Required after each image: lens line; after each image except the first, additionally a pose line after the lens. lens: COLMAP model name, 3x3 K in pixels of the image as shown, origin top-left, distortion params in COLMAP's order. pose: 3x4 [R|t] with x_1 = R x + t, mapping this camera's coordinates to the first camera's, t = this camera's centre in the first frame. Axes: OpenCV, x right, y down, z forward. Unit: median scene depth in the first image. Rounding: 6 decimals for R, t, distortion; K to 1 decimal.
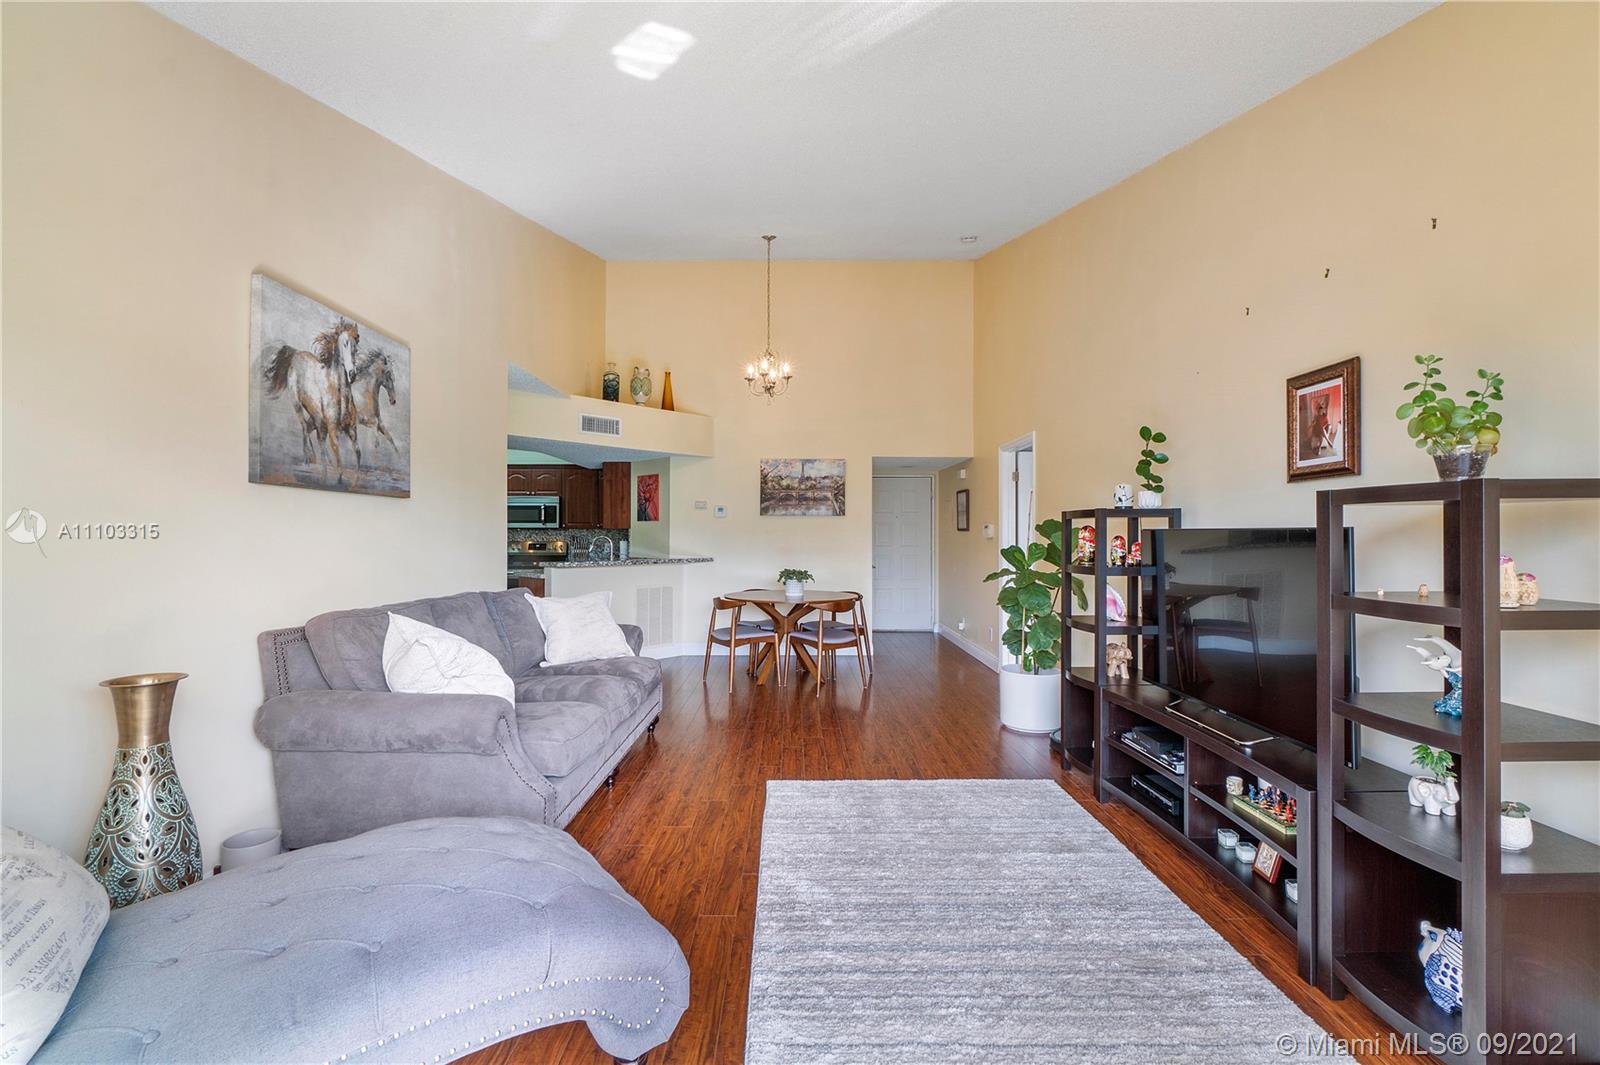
lens RADIAL K [[694.5, 0, 778.7], [0, 694.5, 523.3], [0, 0, 1]] dist [-0.000414, 0.000071]
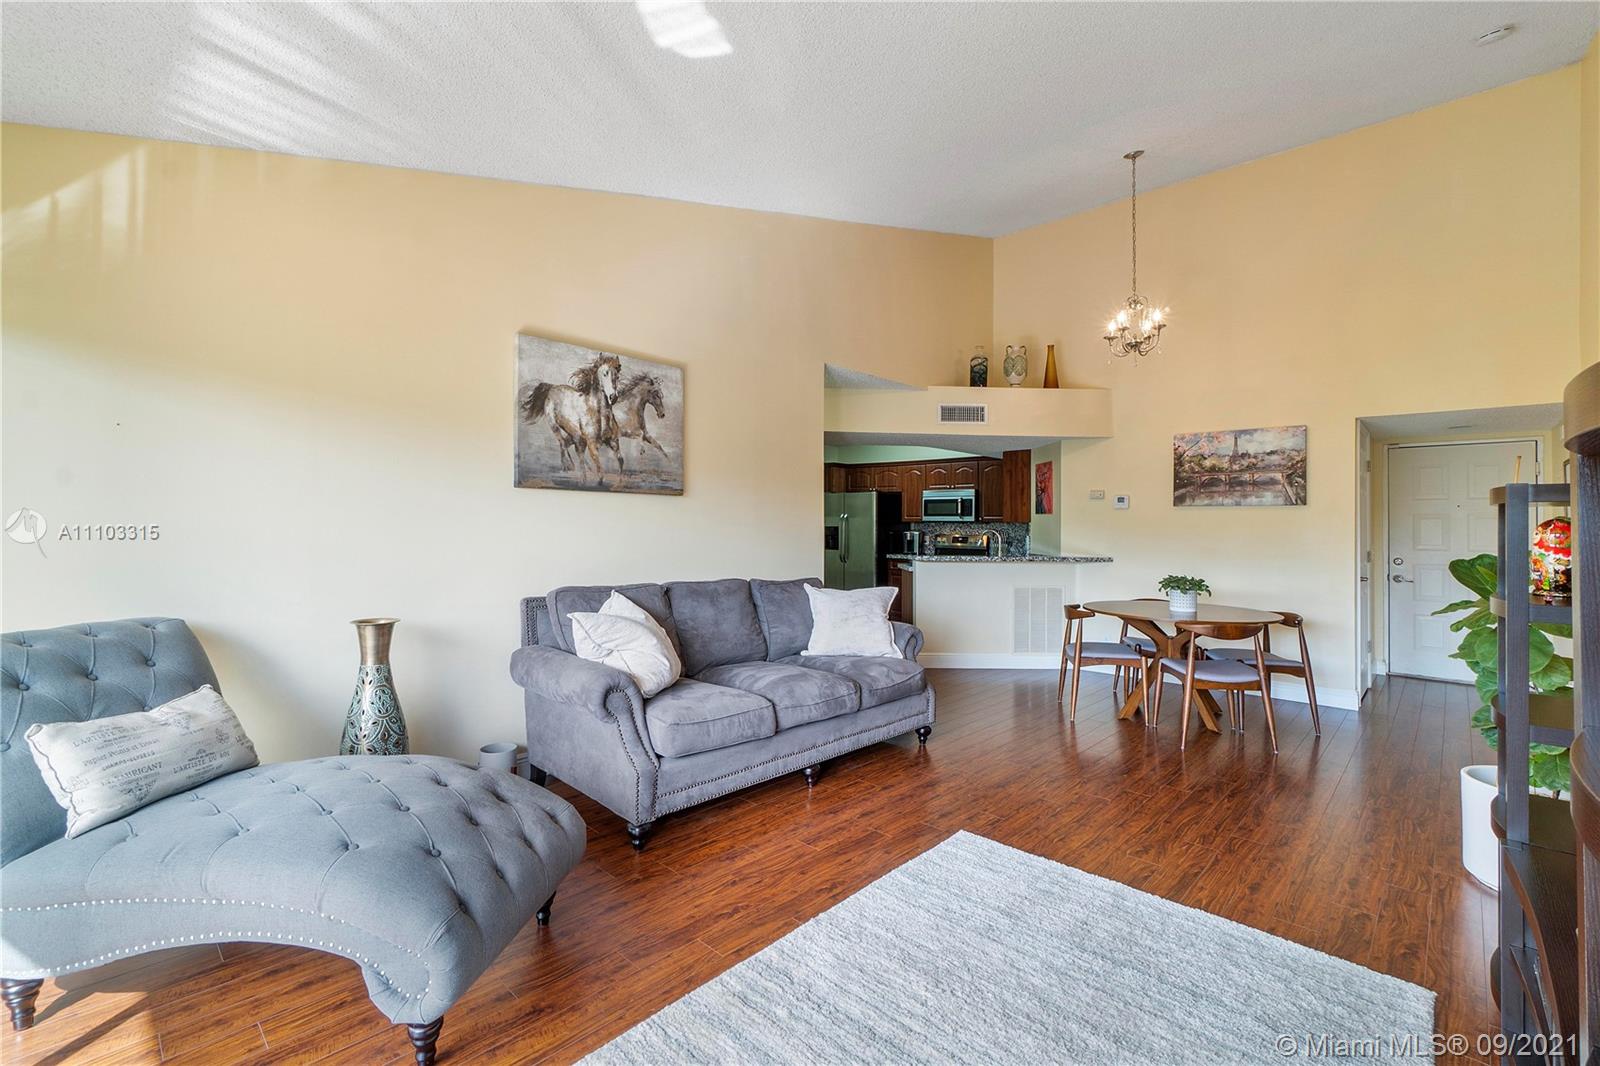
lens RADIAL K [[689.6, 0, 793.7], [0, 689.6, 516.4], [0, 0, 1]] dist [0.000395, 0.000264]
pose [[0.729771, -0.002191, -0.683689, 0.401083], [0.001828, 0.999998, -0.001254, 0.000994], [0.683690, -0.000335, 0.729773, 0.272814]]
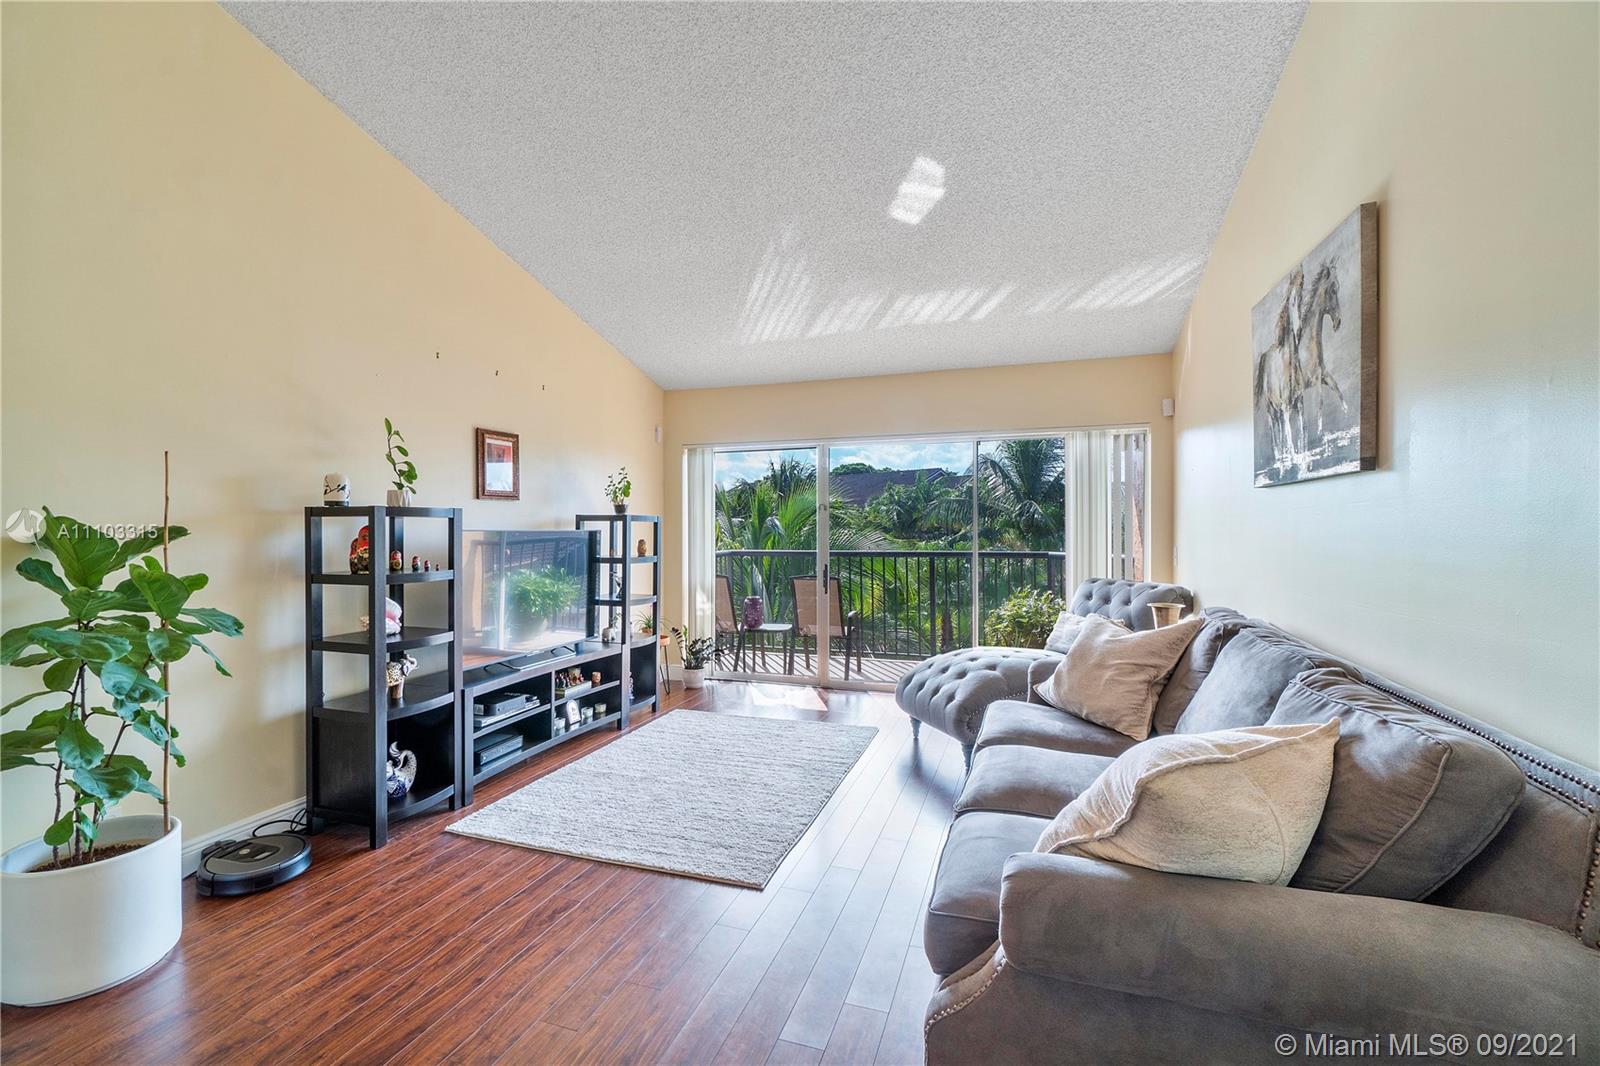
lens RADIAL K [[694.5, 0, 778.7], [0, 694.5, 523.8], [0, 0, 1]] dist [-0.000414, 0.000071]
pose [[-0.946292, 0.007381, 0.323229, -0.262398], [-0.000177, 0.999727, -0.023347, 0.019452], [-0.323313, -0.022151, -0.946033, 1.662323]]
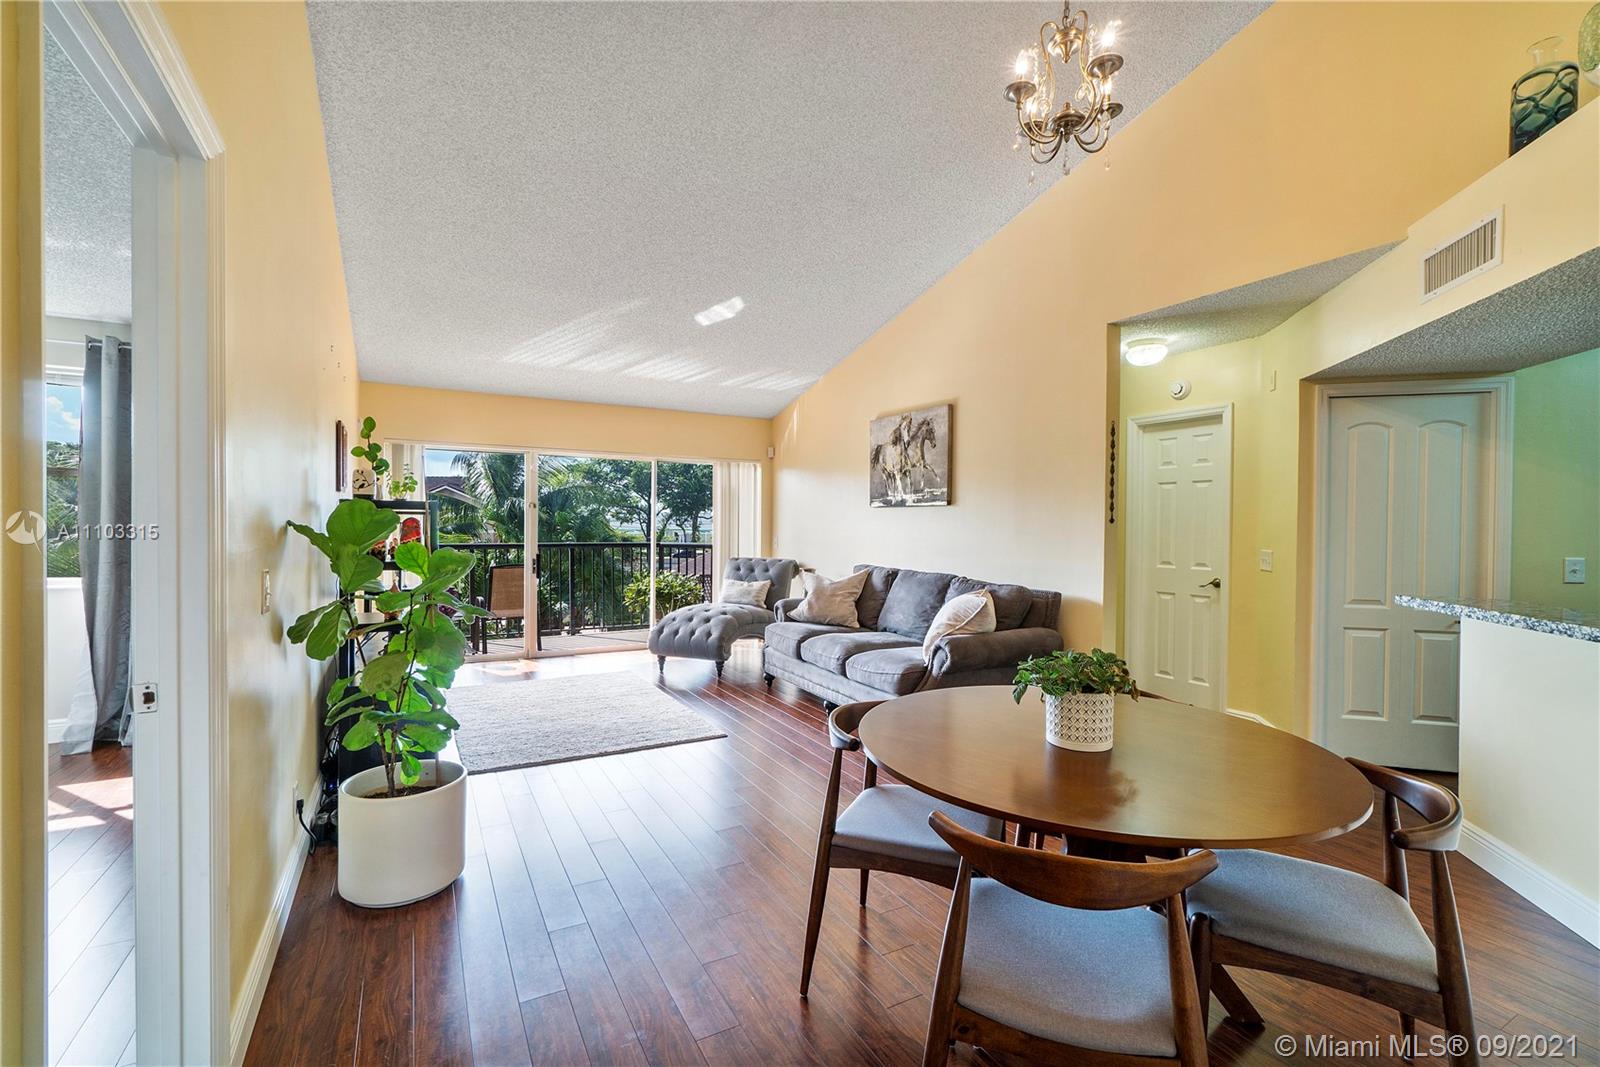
lens RADIAL K [[695.7, 0, 786.7], [0, 695.7, 531.0], [0, 0, 1]] dist [-0.008249, 0.000197]
pose [[-0.870498, -0.002010, -0.492168, 0.489867], [0.001537, 0.999976, -0.006804, 0.027613], [0.492170, -0.006679, -0.870473, 2.094534]]
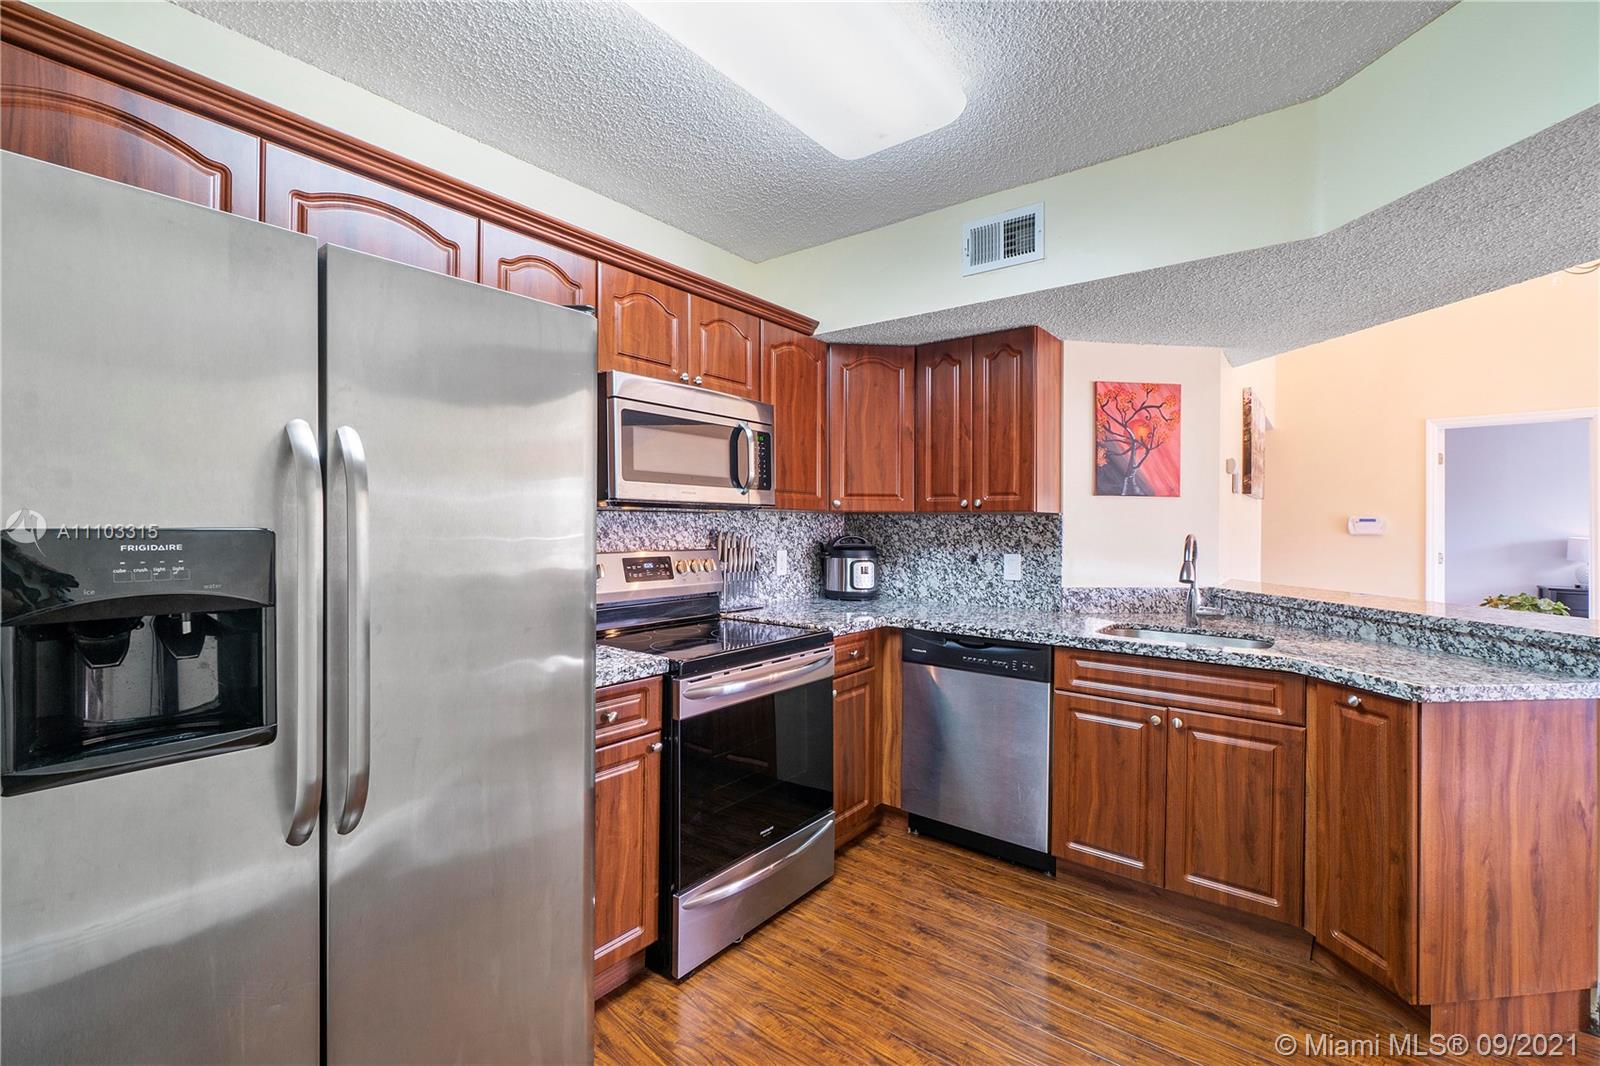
lens RADIAL K [[694.5, 0, 778.7], [0, 694.5, 523.8], [0, 0, 1]] dist [-0.000414, 0.000071]
pose [[0.618203, 0.004504, 0.786005, -1.367399], [-0.020502, 0.999736, 0.010397, 0.027717], [-0.785751, -0.022542, 0.618132, 1.969867]]
